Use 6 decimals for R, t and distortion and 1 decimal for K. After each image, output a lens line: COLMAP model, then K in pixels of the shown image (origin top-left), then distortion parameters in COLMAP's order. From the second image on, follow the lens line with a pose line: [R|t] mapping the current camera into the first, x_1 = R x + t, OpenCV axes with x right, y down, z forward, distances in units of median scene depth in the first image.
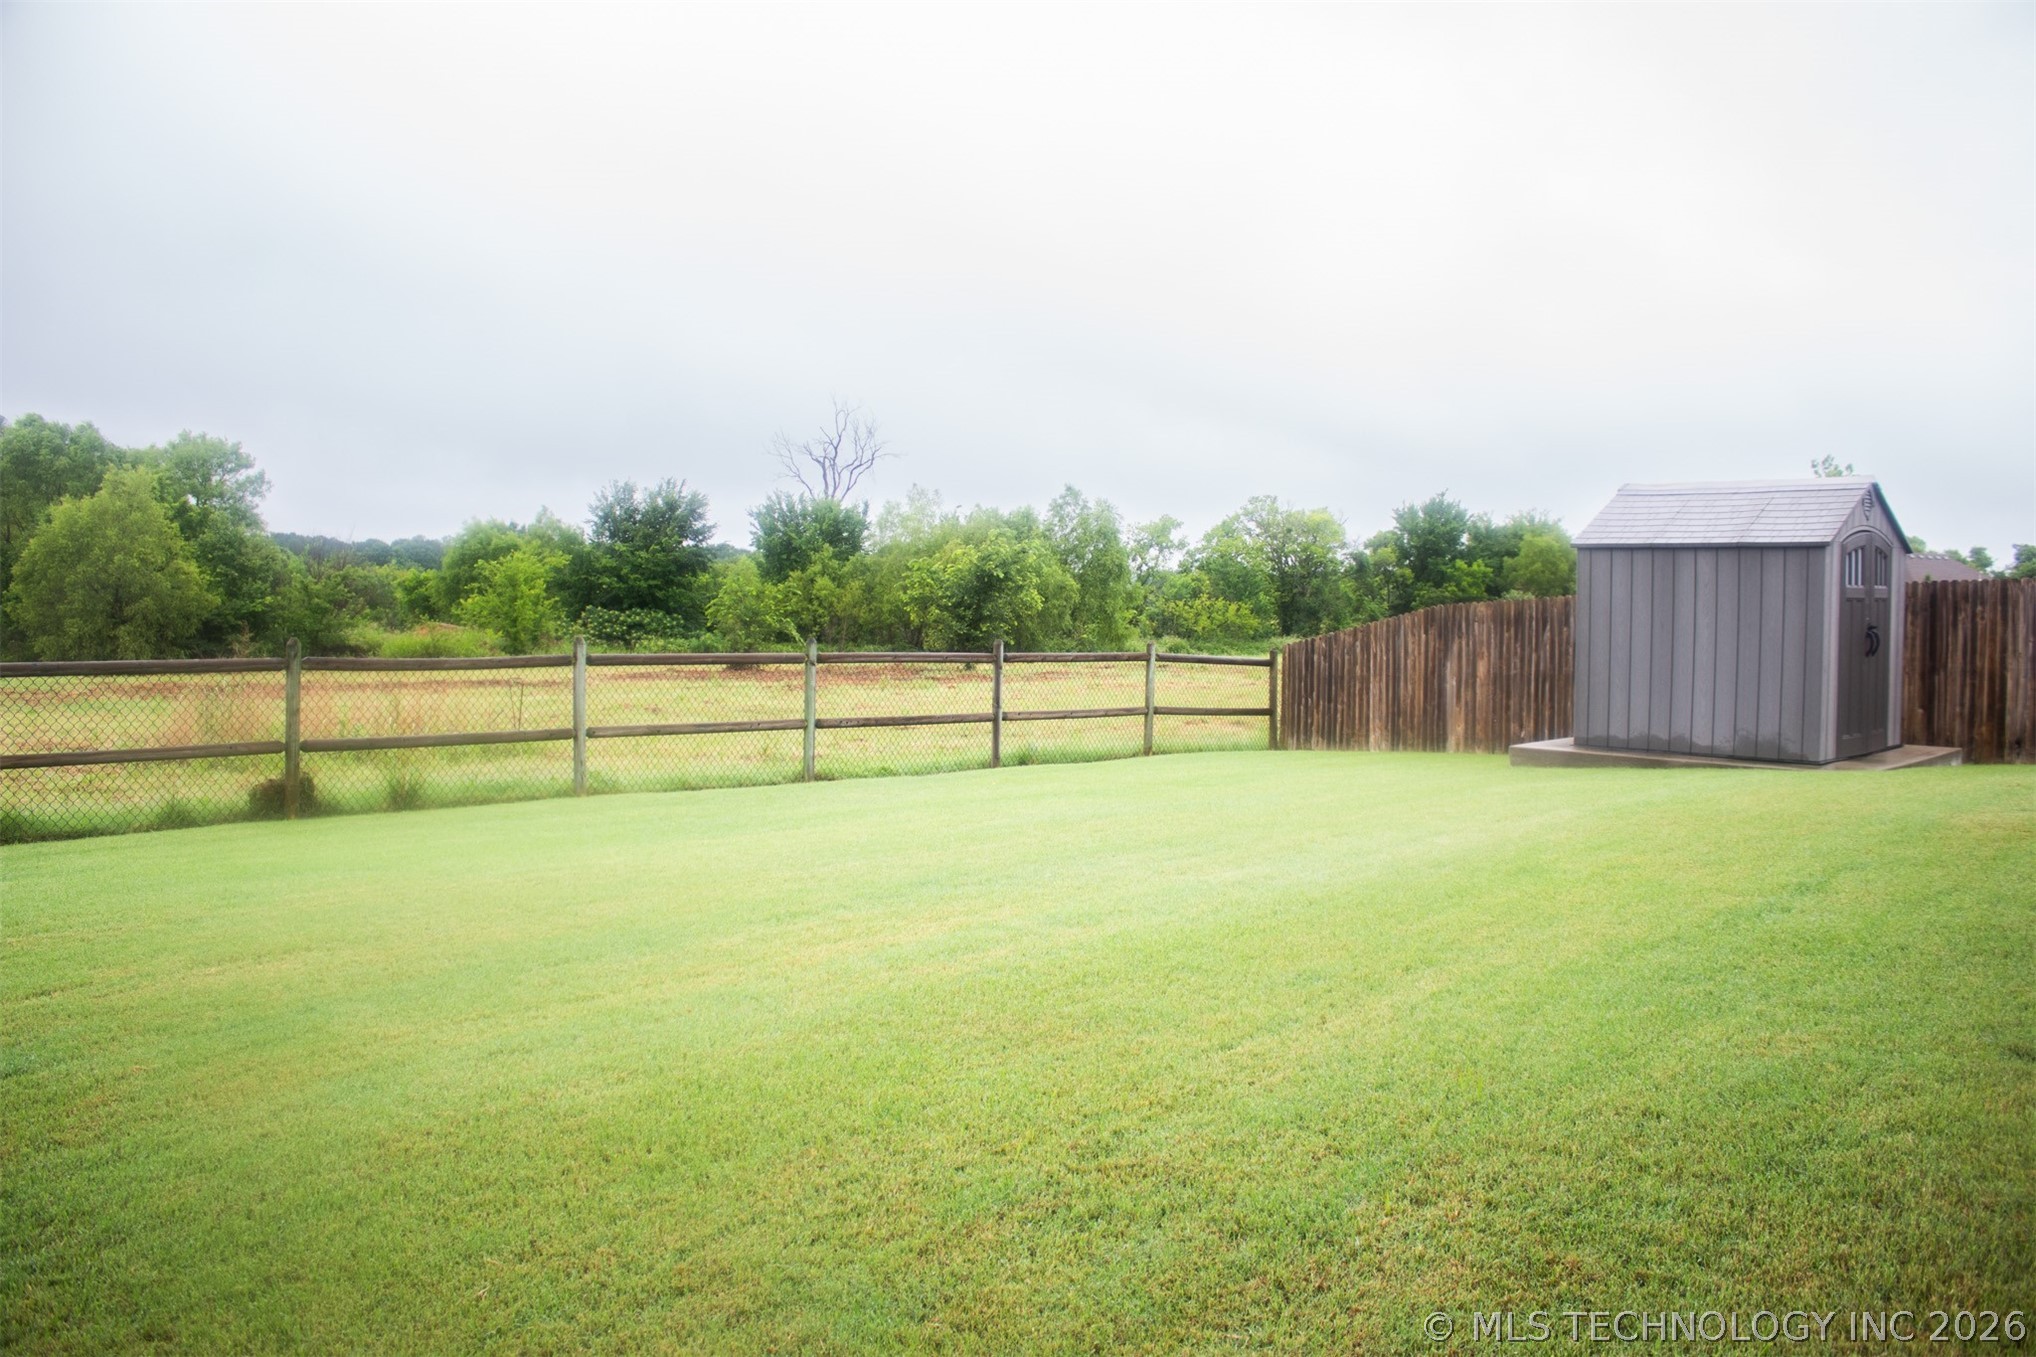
lens RADIAL K [[1708.2, 0, 1018.0], [0, 1708.2, 678.5], [0, 0, 1]] dist [-0.145880, 0.153821]
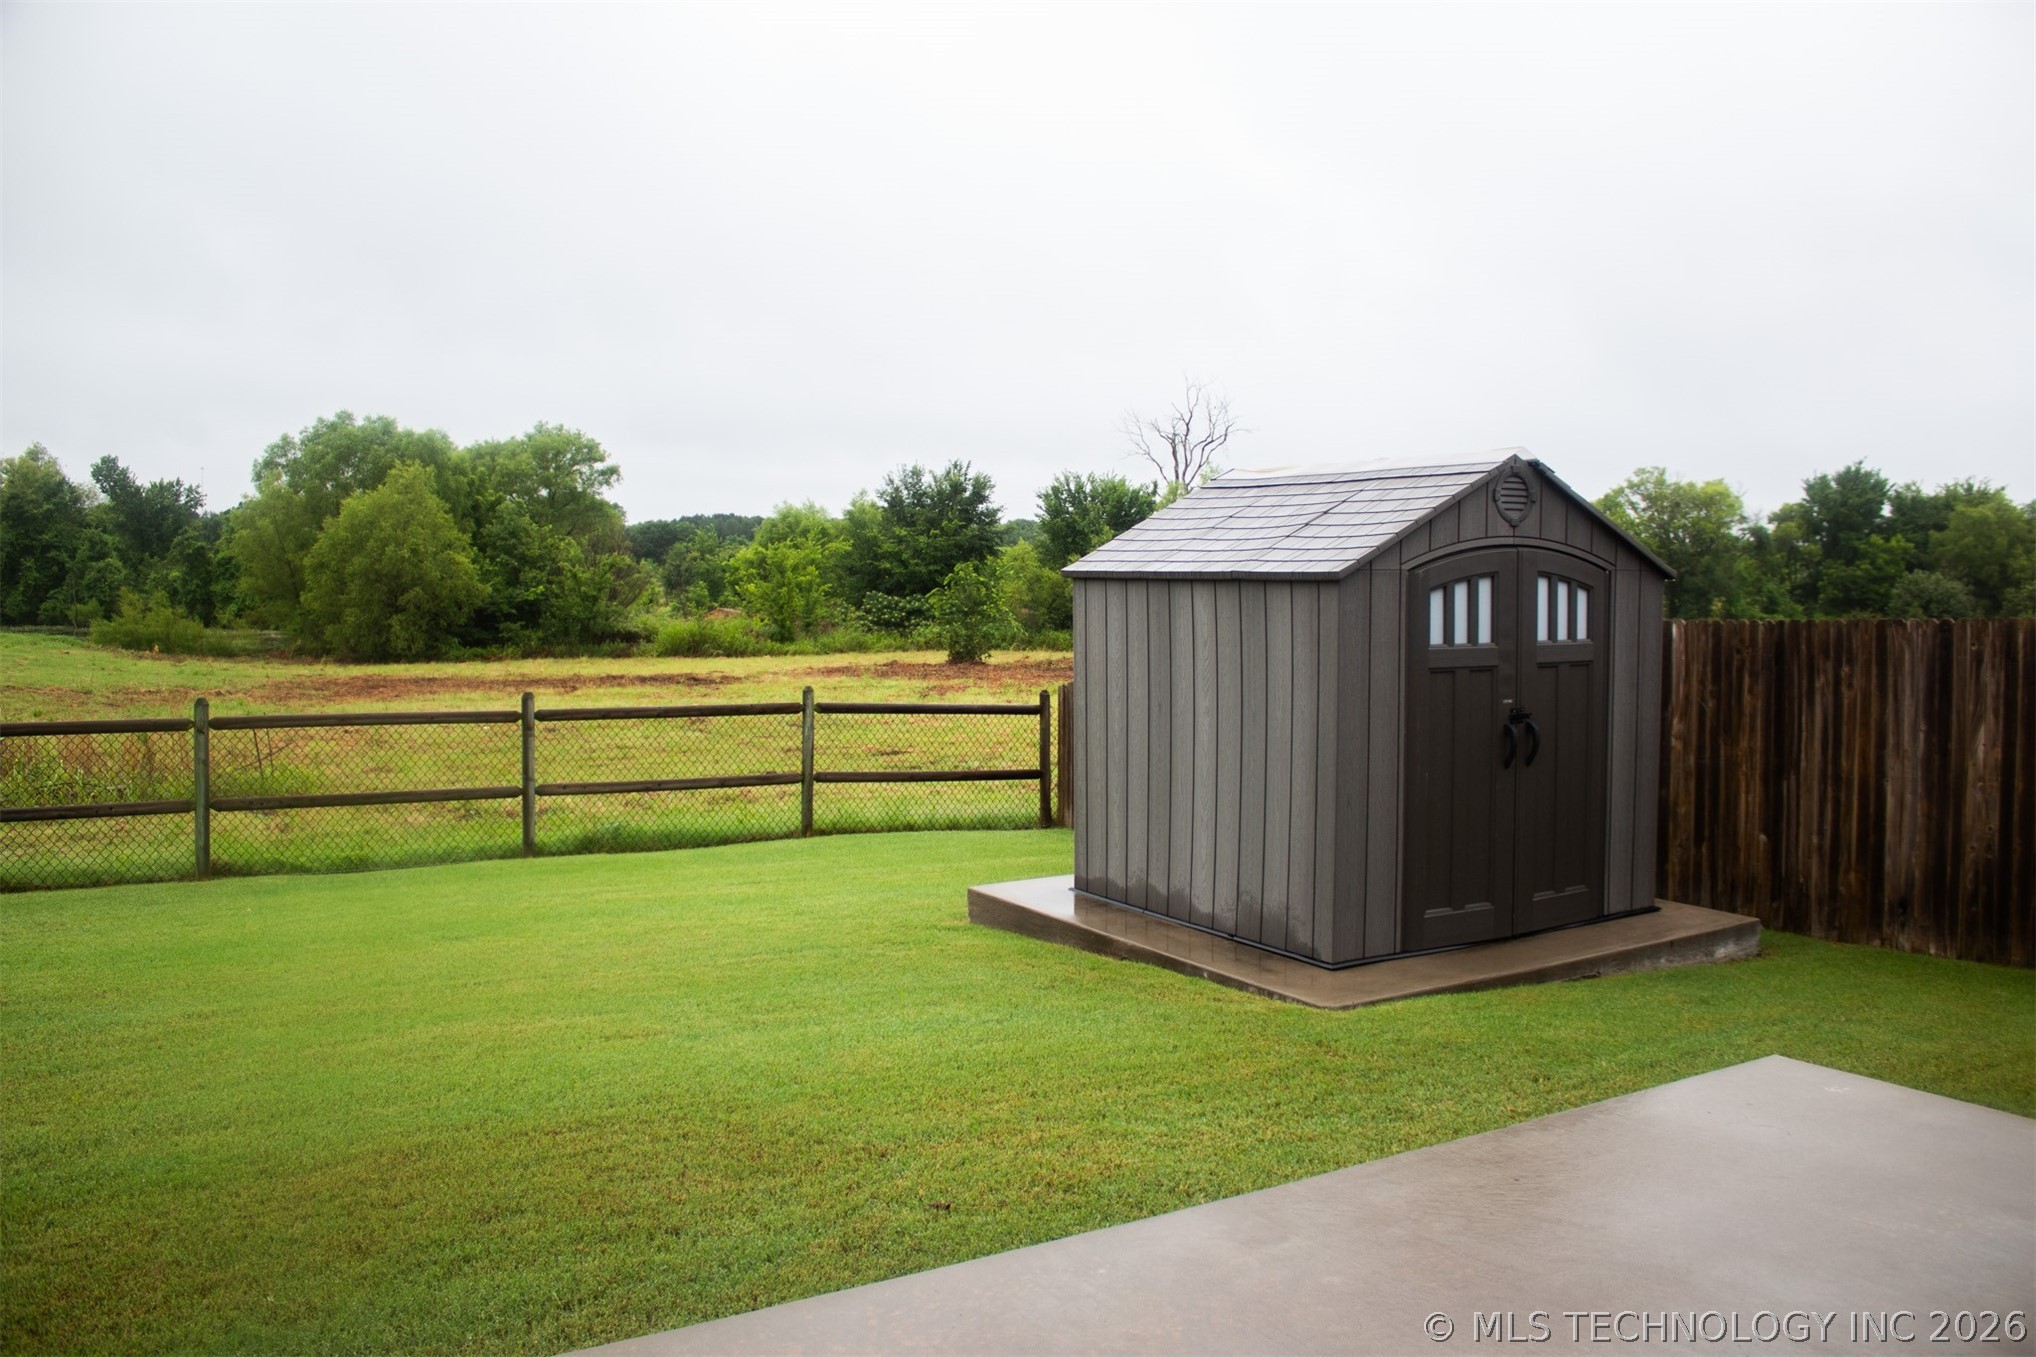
lens RADIAL K [[1708.2, 0, 1018.0], [0, 1708.2, 678.5], [0, 0, 1]] dist [-0.145880, 0.153821]
pose [[0.968537, 0.009569, -0.248684, 0.087605], [-0.006030, 0.999869, 0.014987, -0.009108], [0.248795, -0.013016, 0.968469, 0.071328]]
